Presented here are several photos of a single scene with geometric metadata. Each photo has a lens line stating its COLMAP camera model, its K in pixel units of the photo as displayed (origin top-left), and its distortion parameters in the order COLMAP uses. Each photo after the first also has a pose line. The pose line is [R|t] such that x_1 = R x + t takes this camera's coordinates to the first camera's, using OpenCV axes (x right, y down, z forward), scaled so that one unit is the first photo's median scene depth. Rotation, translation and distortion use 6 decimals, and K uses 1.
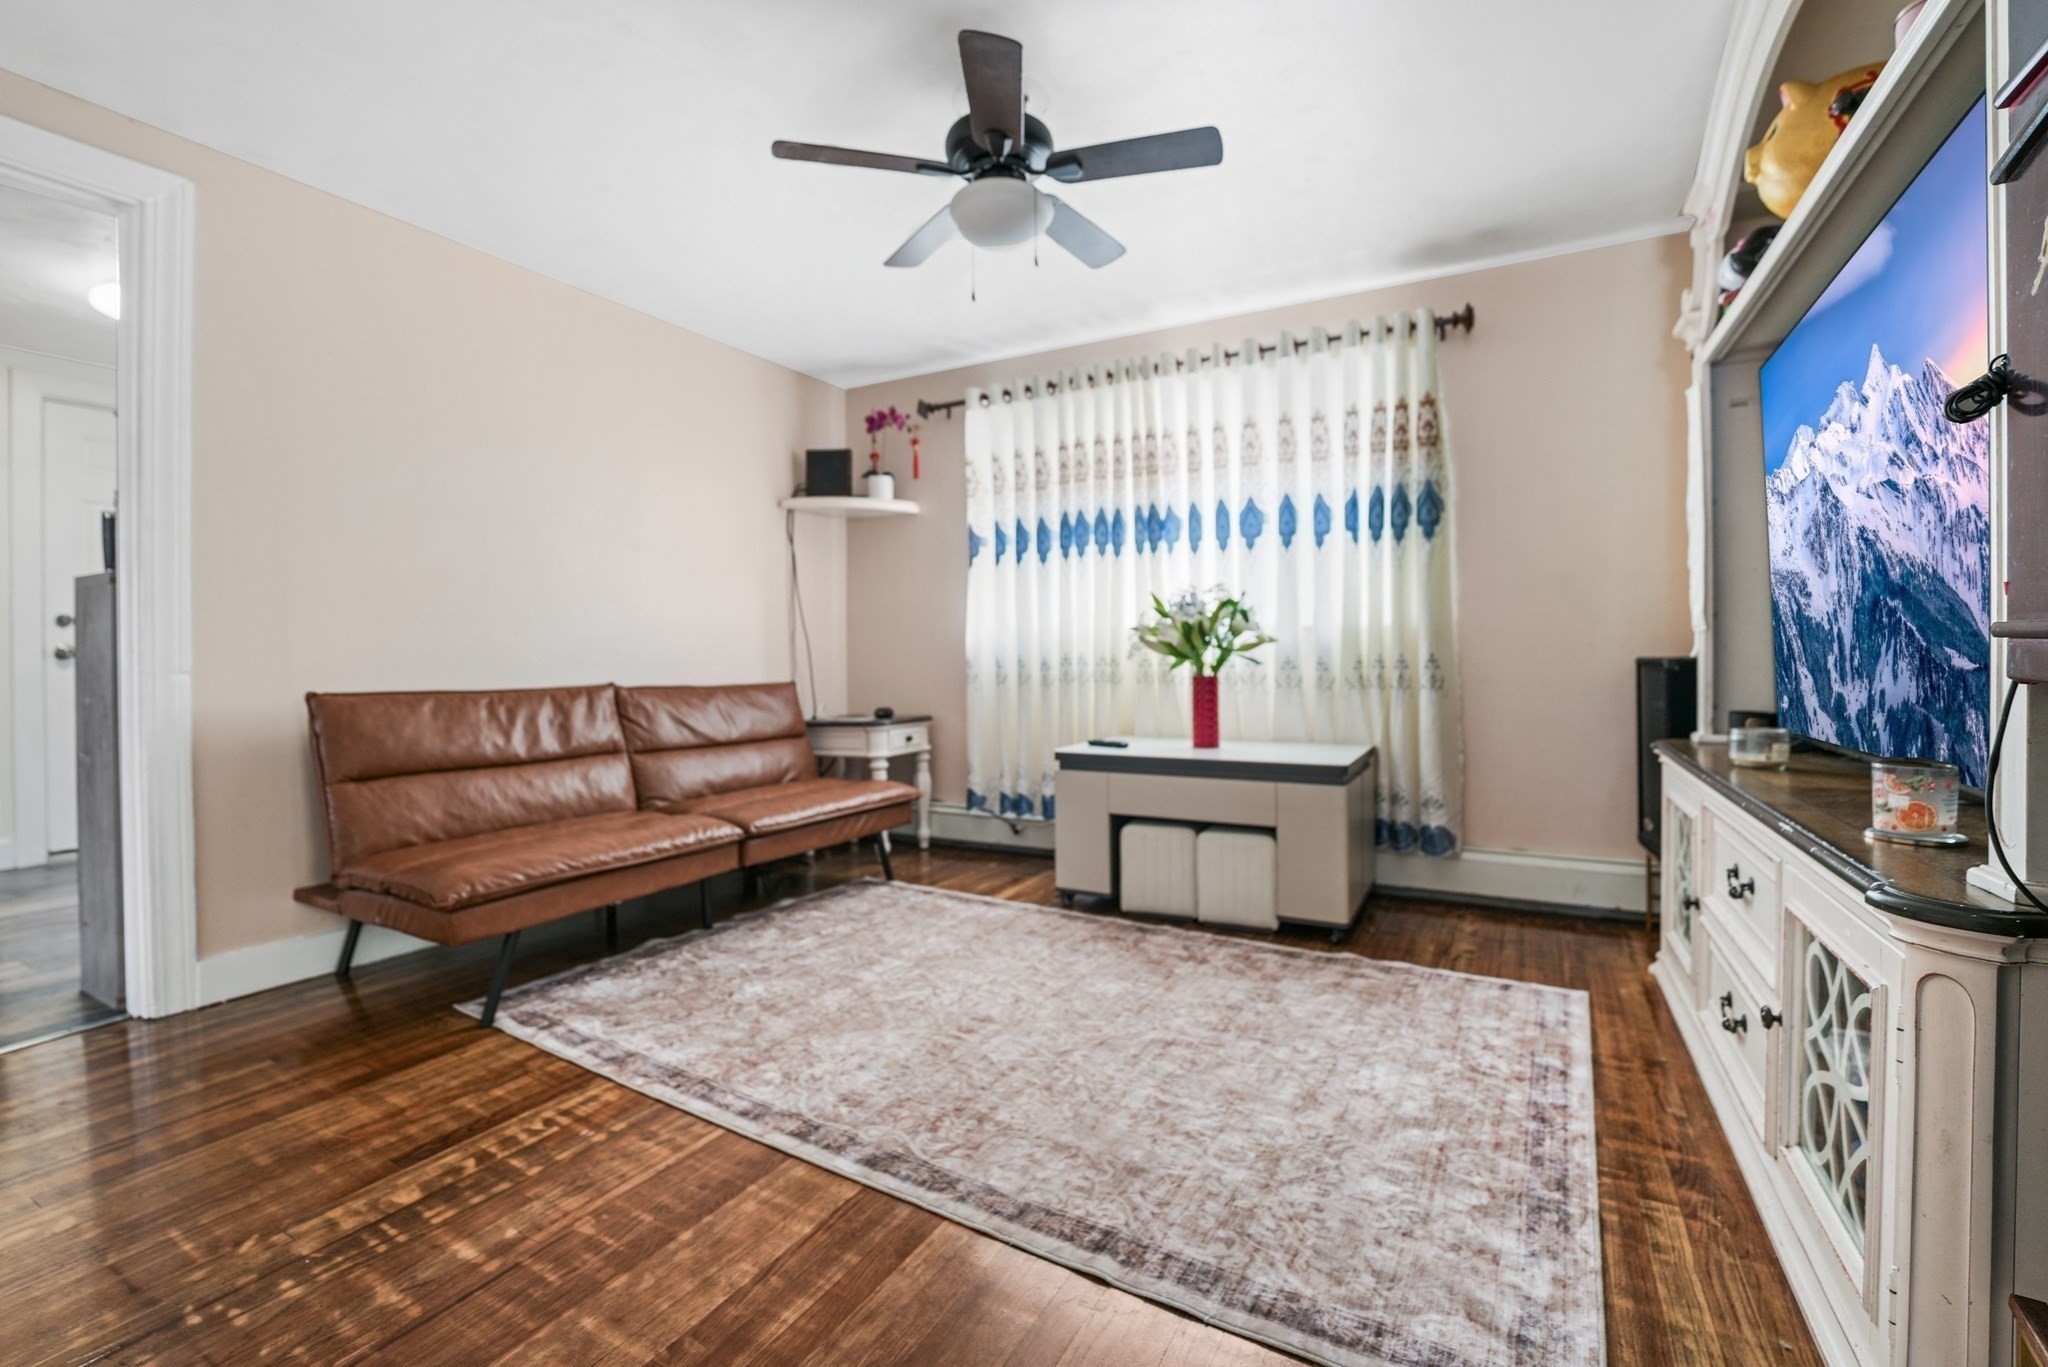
lens RADIAL K [[864.5, 0, 1016.6], [0, 864.5, 671.1], [0, 0, 1]] dist [-0.030125, -0.000094]
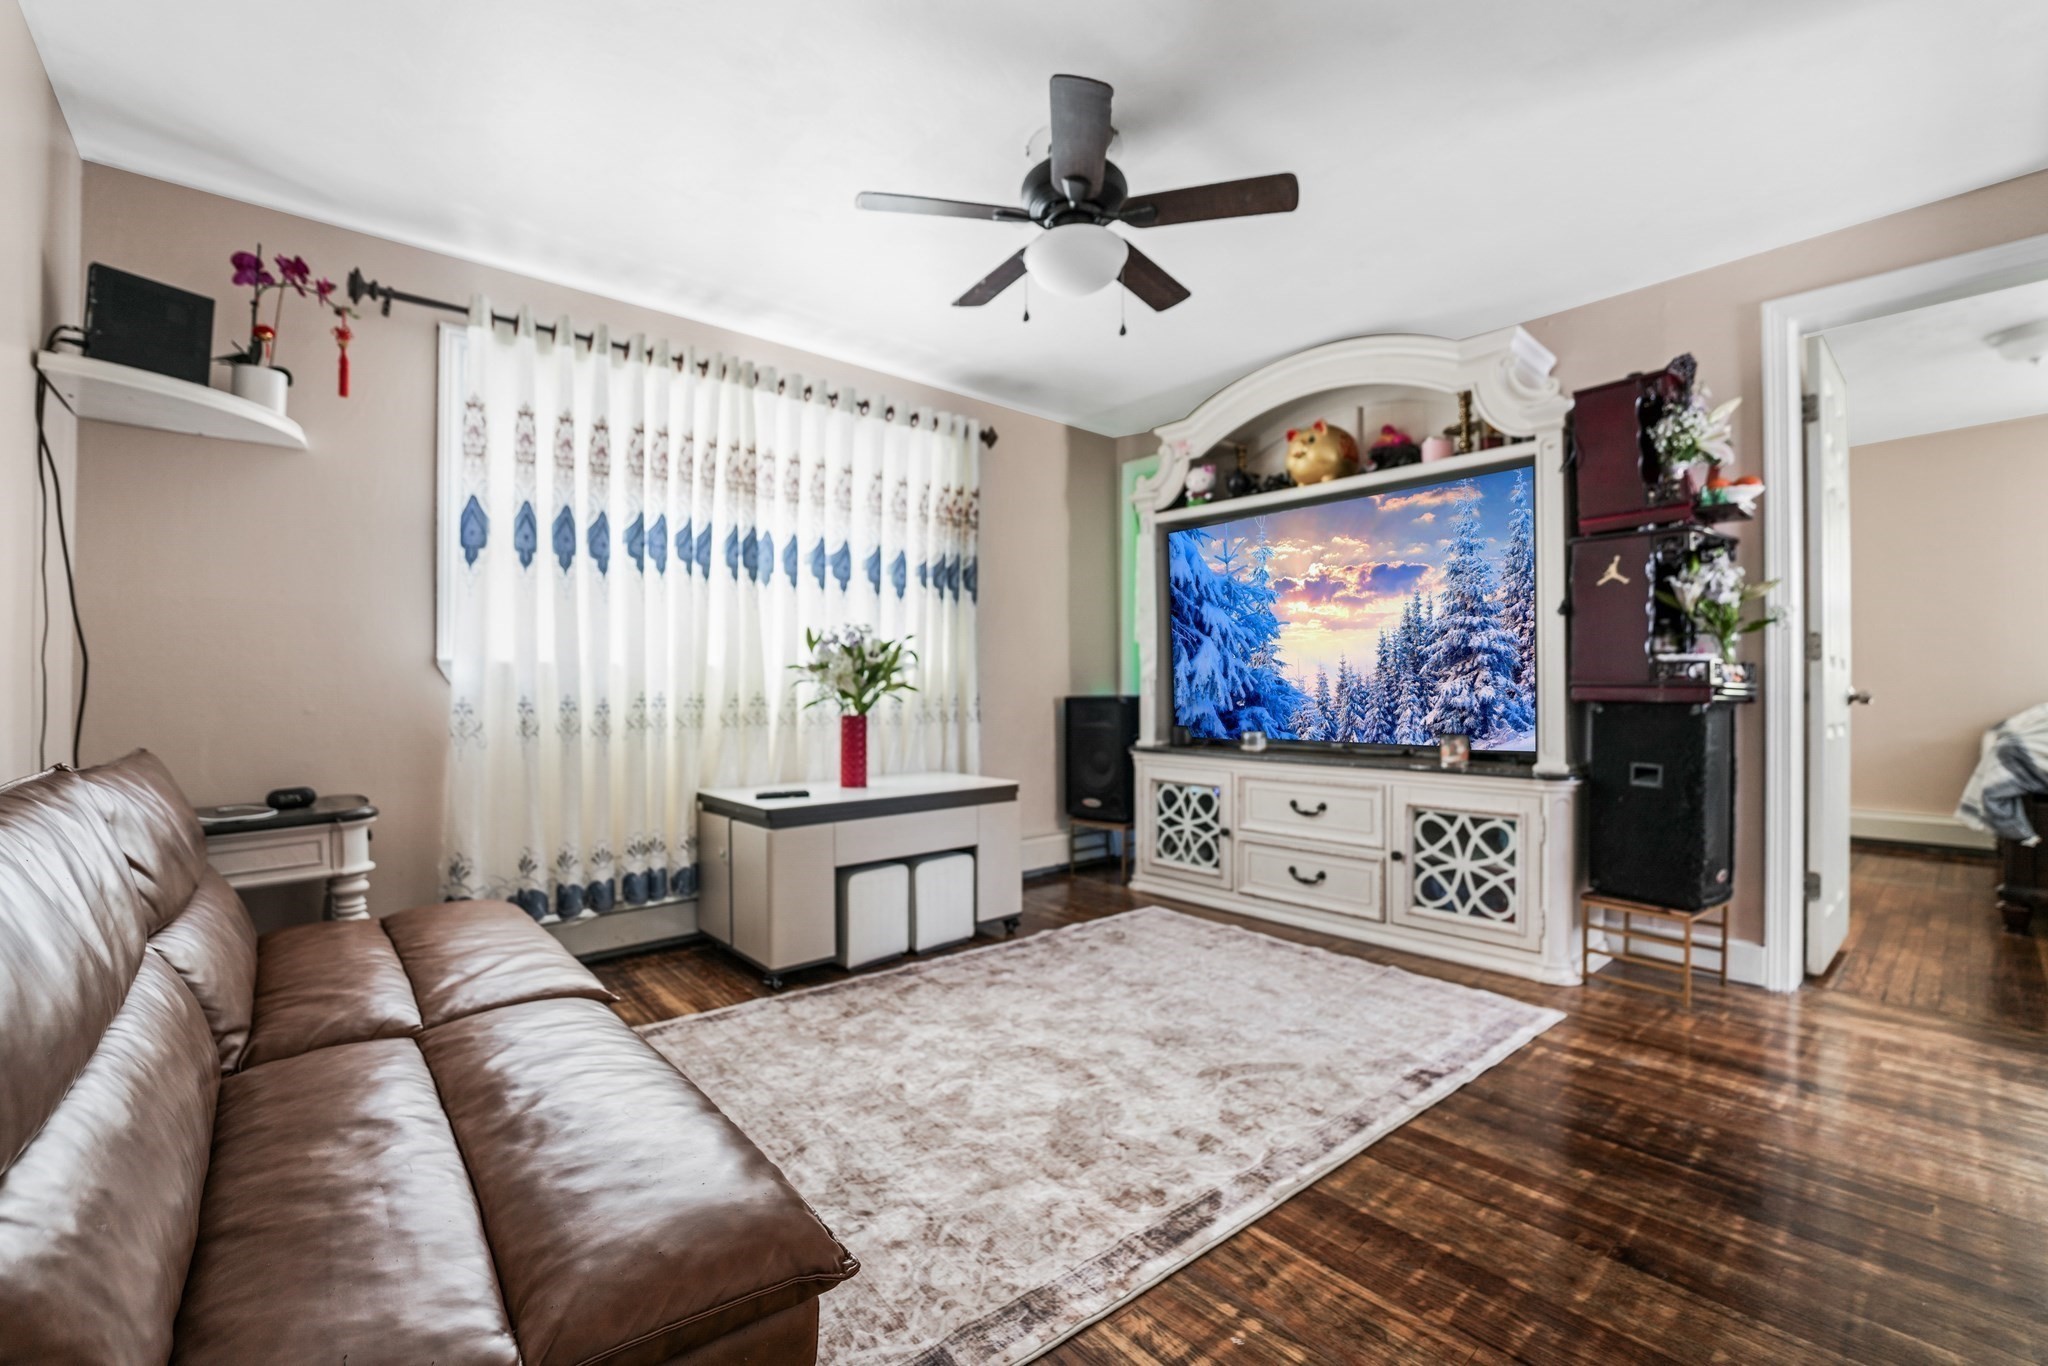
lens RADIAL K [[868.6, 0, 1032.4], [0, 868.6, 687.2], [0, 0, 1]] dist [-0.021282, 0.000035]
pose [[0.333616, 0.003780, 0.942701, -0.669265], [0.012598, 0.999885, -0.008468, -0.016160], [-0.942625, 0.014702, 0.333530, 0.473273]]
